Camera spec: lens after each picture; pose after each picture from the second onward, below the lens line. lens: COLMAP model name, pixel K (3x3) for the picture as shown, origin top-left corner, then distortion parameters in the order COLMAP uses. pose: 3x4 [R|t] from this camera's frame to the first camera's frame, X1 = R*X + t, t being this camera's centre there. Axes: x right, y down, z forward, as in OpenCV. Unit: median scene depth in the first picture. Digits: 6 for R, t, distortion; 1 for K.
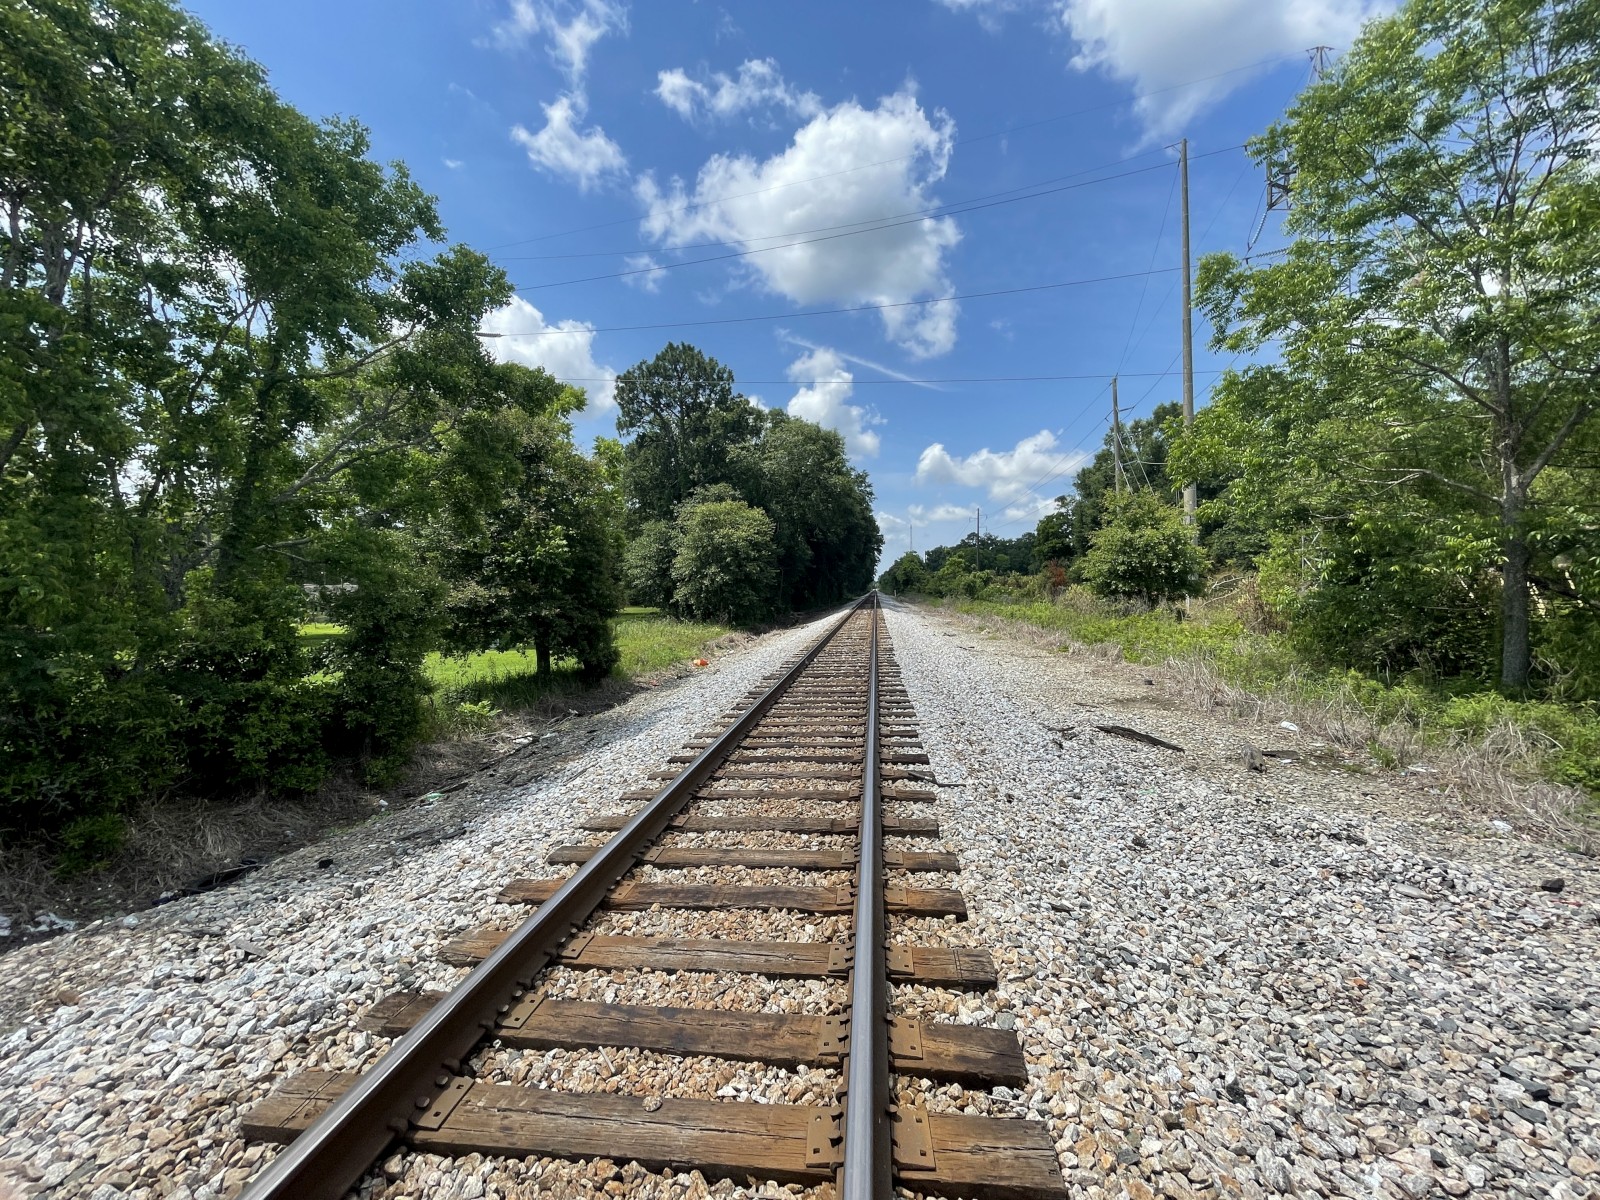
lens RADIAL K [[638.8, 0, 812.5], [0, 638.8, 607.8], [0, 0, 1]] dist [-0.001533, -0.000042]
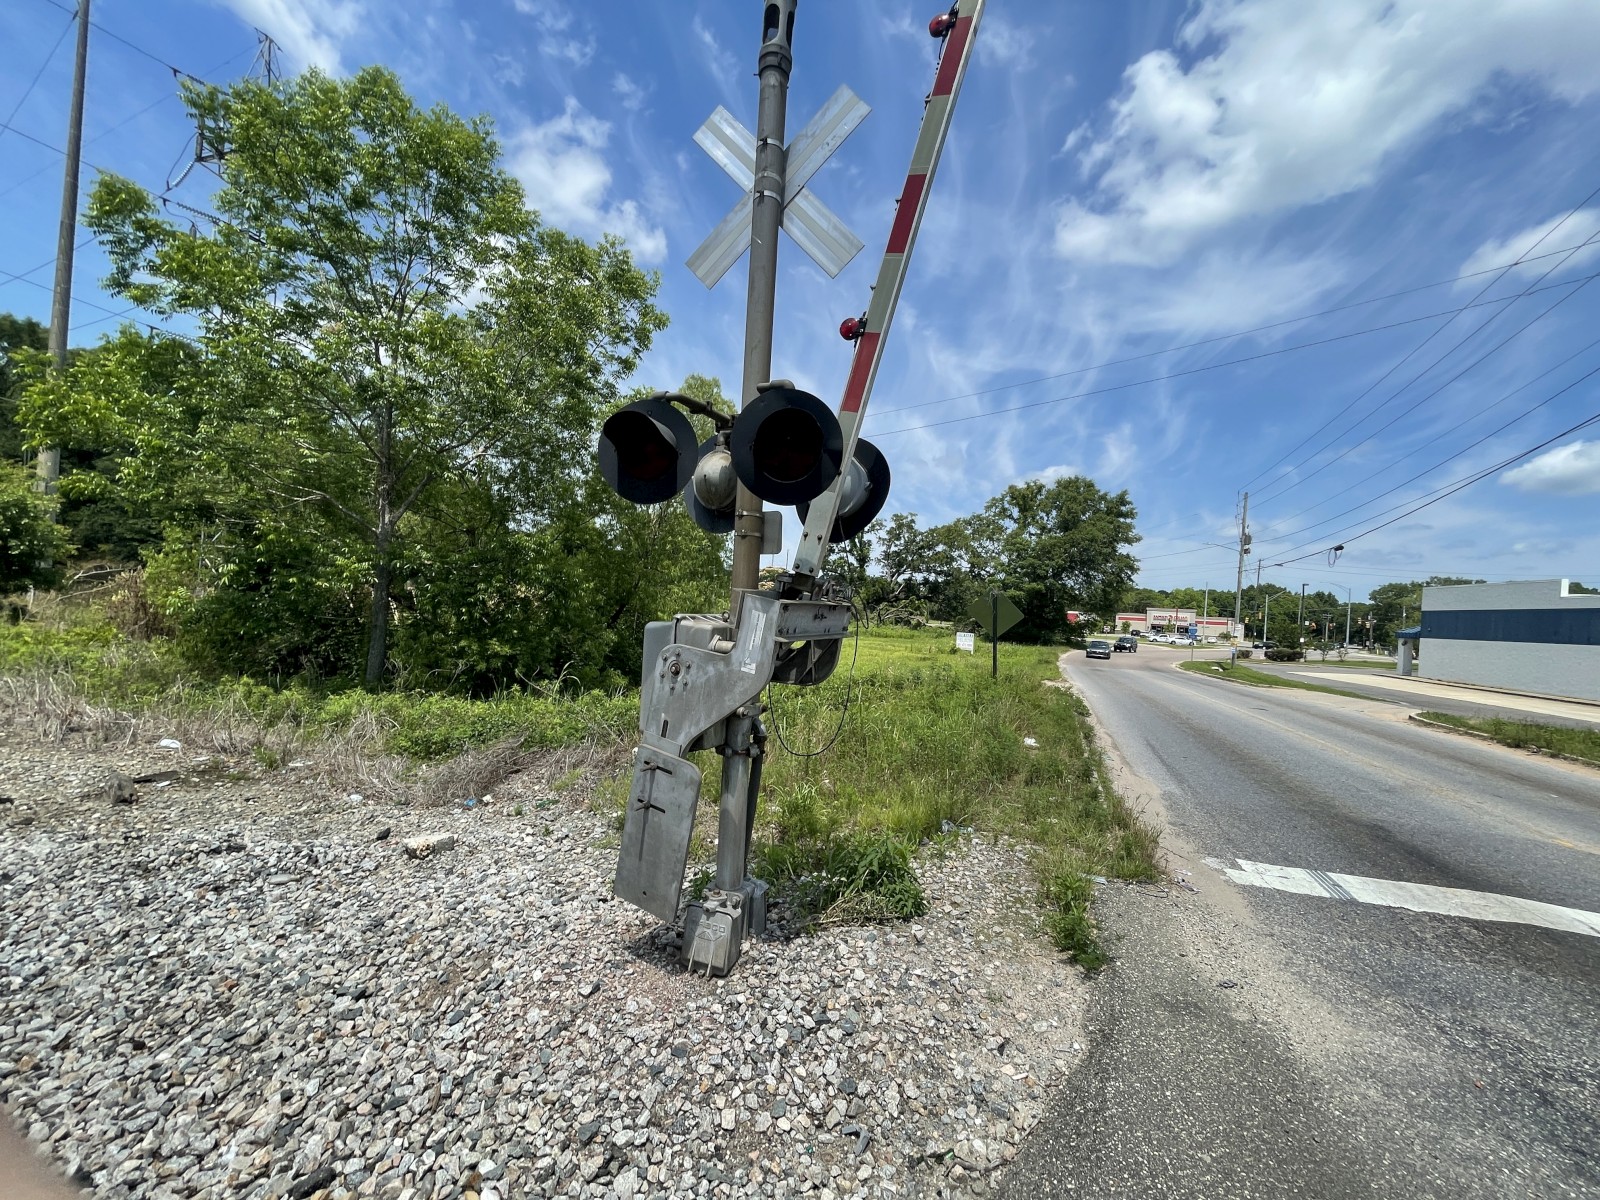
lens RADIAL K [[638.8, 0, 794.6], [0, 638.8, 595.4], [0, 0, 1]] dist [-0.001533, -0.000042]
pose [[0.160038, 0.063751, 0.985050, -0.018803], [-0.041399, 0.997468, -0.057829, -0.008674], [-0.986242, -0.031525, 0.162272, -0.019122]]
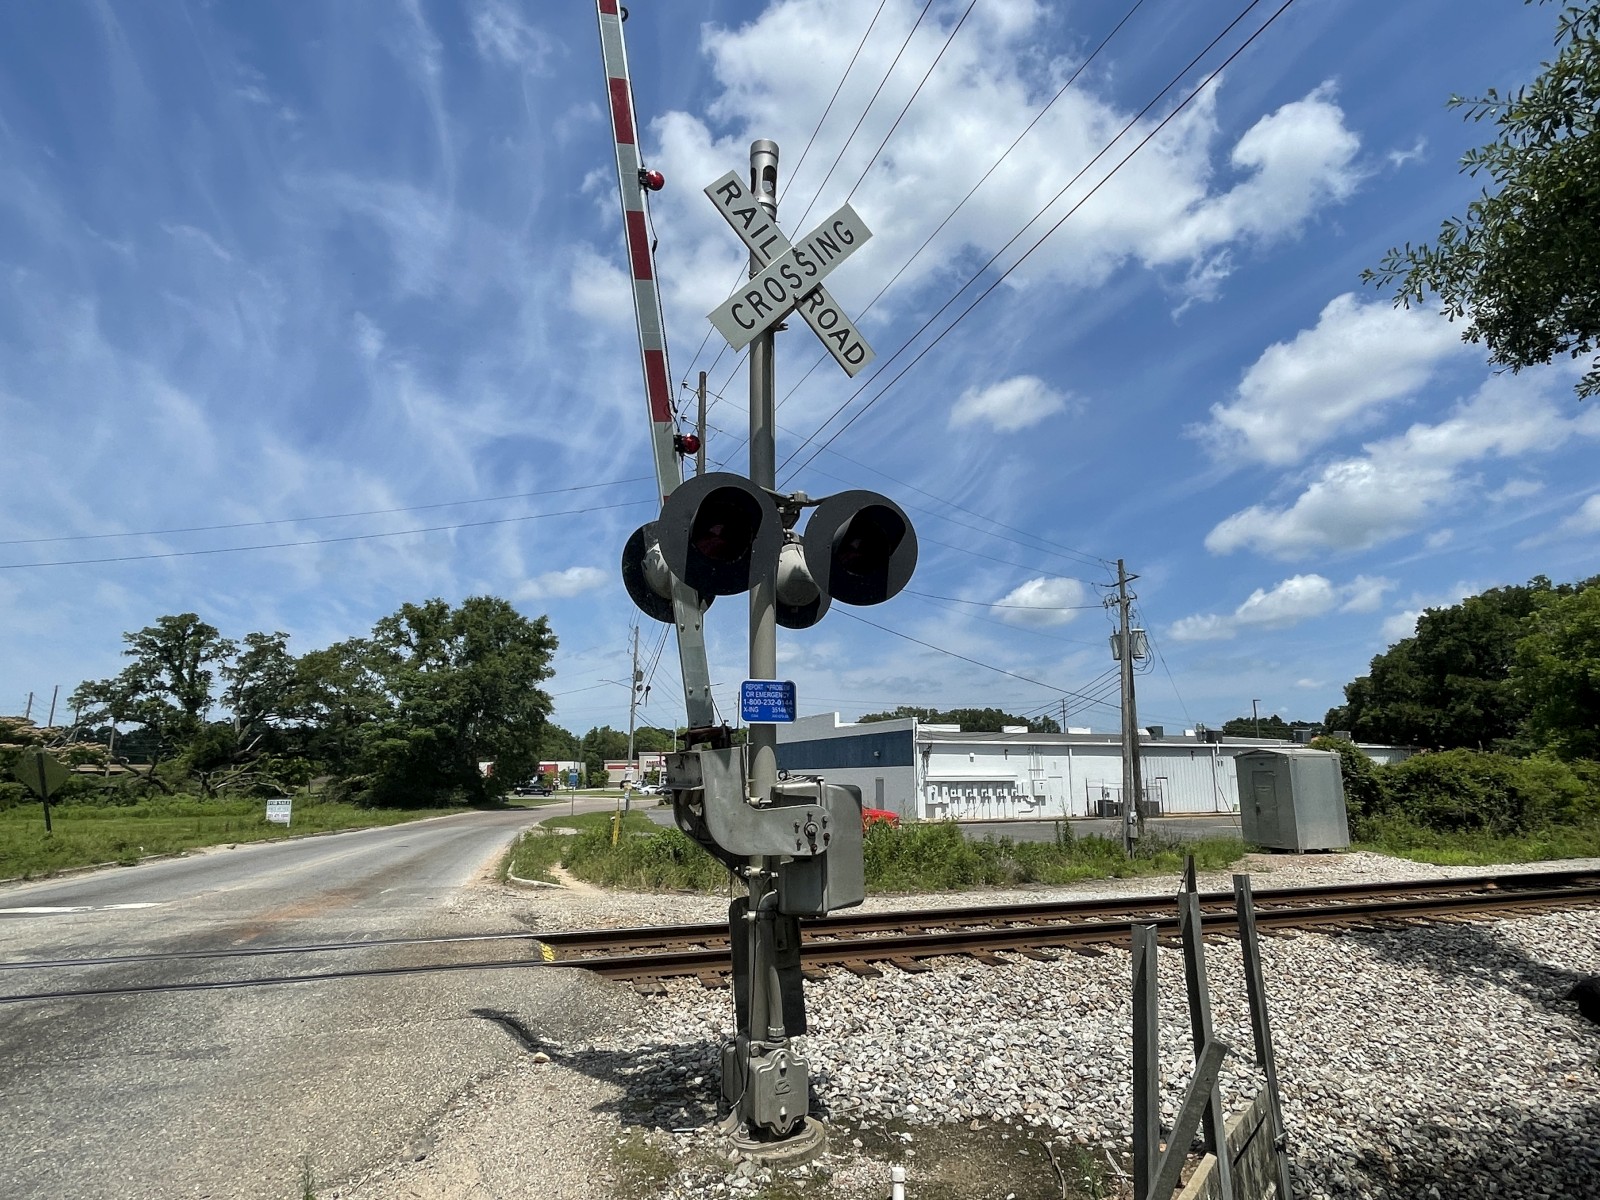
lens RADIAL K [[903.2, 0, 805.2], [0, 903.2, 596.2], [0, 0, 1]] dist [-0.003458, -0.000176]
pose [[-0.444516, 0.213483, 0.869960, -1.314245], [0.044234, 0.975232, -0.216714, 0.068307], [-0.894678, -0.057851, -0.442950, -0.980958]]
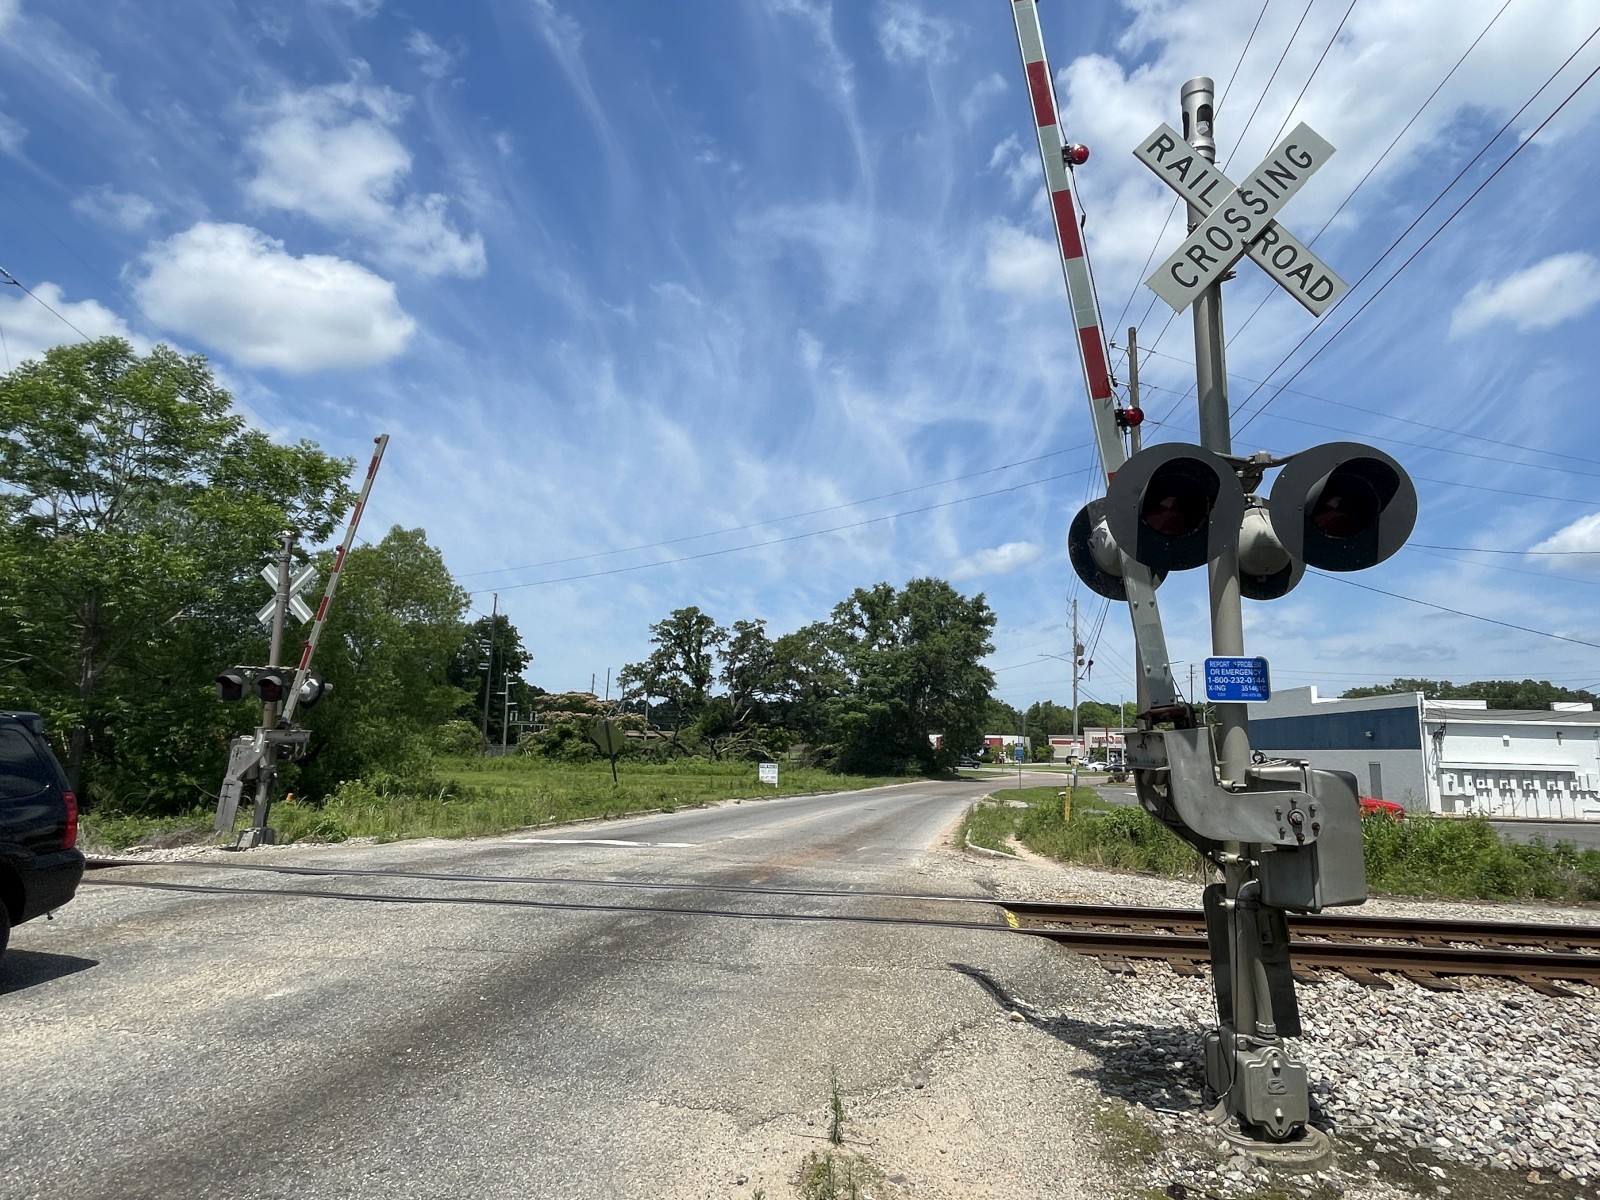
lens RADIAL K [[903.2, 0, 805.7], [0, 903.2, 595.4], [0, 0, 1]] dist [-0.003458, -0.000176]
pose [[0.012123, 0.201478, 0.979418, -1.341434], [0.001481, 0.979485, -0.201511, 0.066882], [-0.999925, 0.003893, 0.011576, -0.959479]]
